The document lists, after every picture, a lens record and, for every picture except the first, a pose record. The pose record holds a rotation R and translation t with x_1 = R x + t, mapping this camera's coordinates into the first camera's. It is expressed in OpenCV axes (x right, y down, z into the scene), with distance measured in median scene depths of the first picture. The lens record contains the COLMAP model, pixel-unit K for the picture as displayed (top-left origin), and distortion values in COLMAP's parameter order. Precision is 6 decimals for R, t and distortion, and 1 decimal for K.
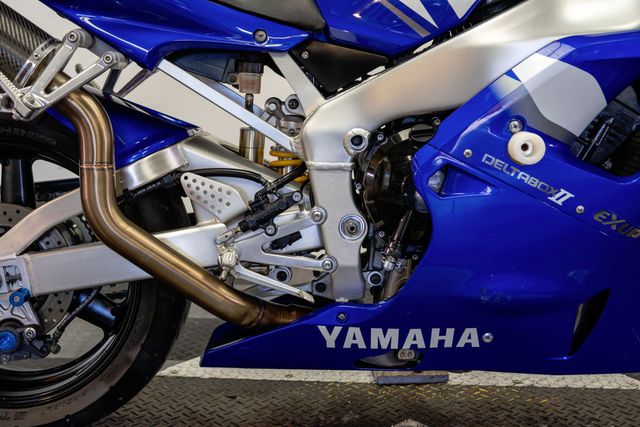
lens RADIAL K [[943.3, 0, 319.6], [0, 943.3, 215.9], [0, 0, 1]] dist [0.026282, 0.007542]
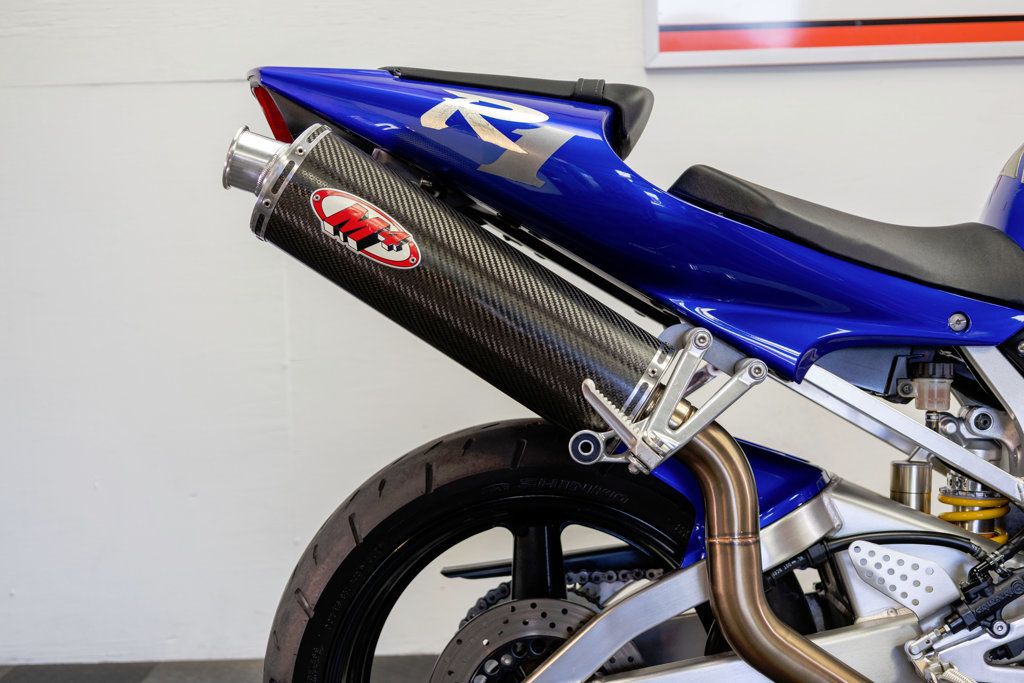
lens RADIAL K [[1504.5, 0, 510.9], [0, 1504.5, 338.5], [0, 0, 1]] dist [0.033346, -0.075096]
pose [[0.999097, -0.041879, -0.007187, -0.357654], [0.040482, 0.989544, -0.138433, -0.049510], [0.012909, 0.138017, 0.990346, -0.017393]]
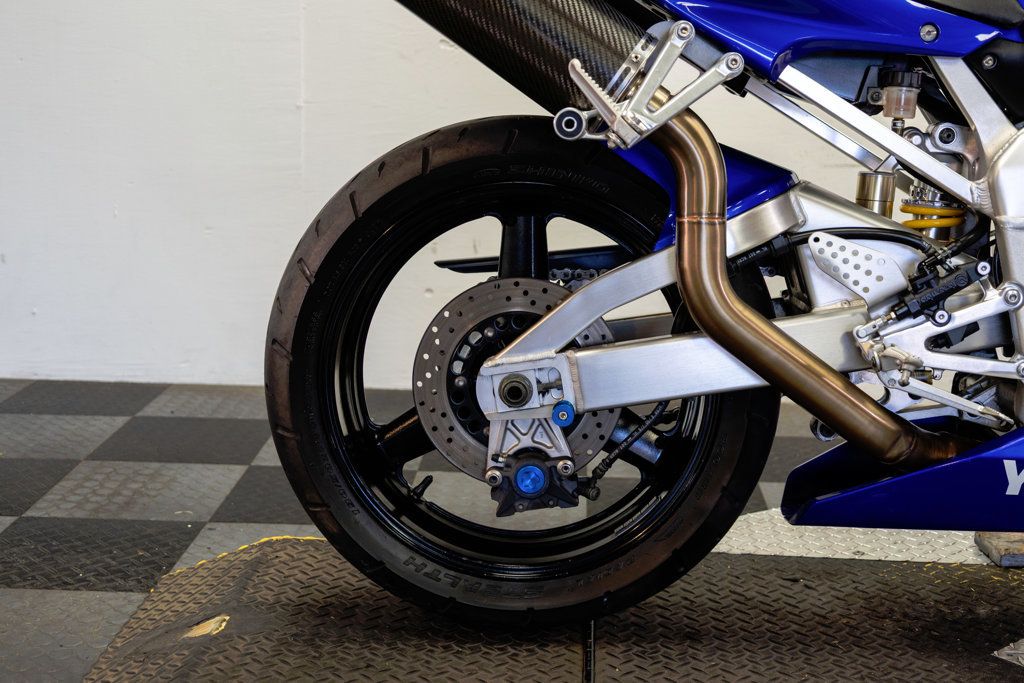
lens RADIAL K [[1504.5, 0, 510.9], [0, 1504.5, 338.5], [0, 0, 1]] dist [0.033346, -0.075096]
pose [[0.999737, 0.010434, -0.020426, -0.337741], [-0.010794, 0.999787, -0.017563, 0.052179], [0.020239, 0.017779, 0.999637, -0.089927]]
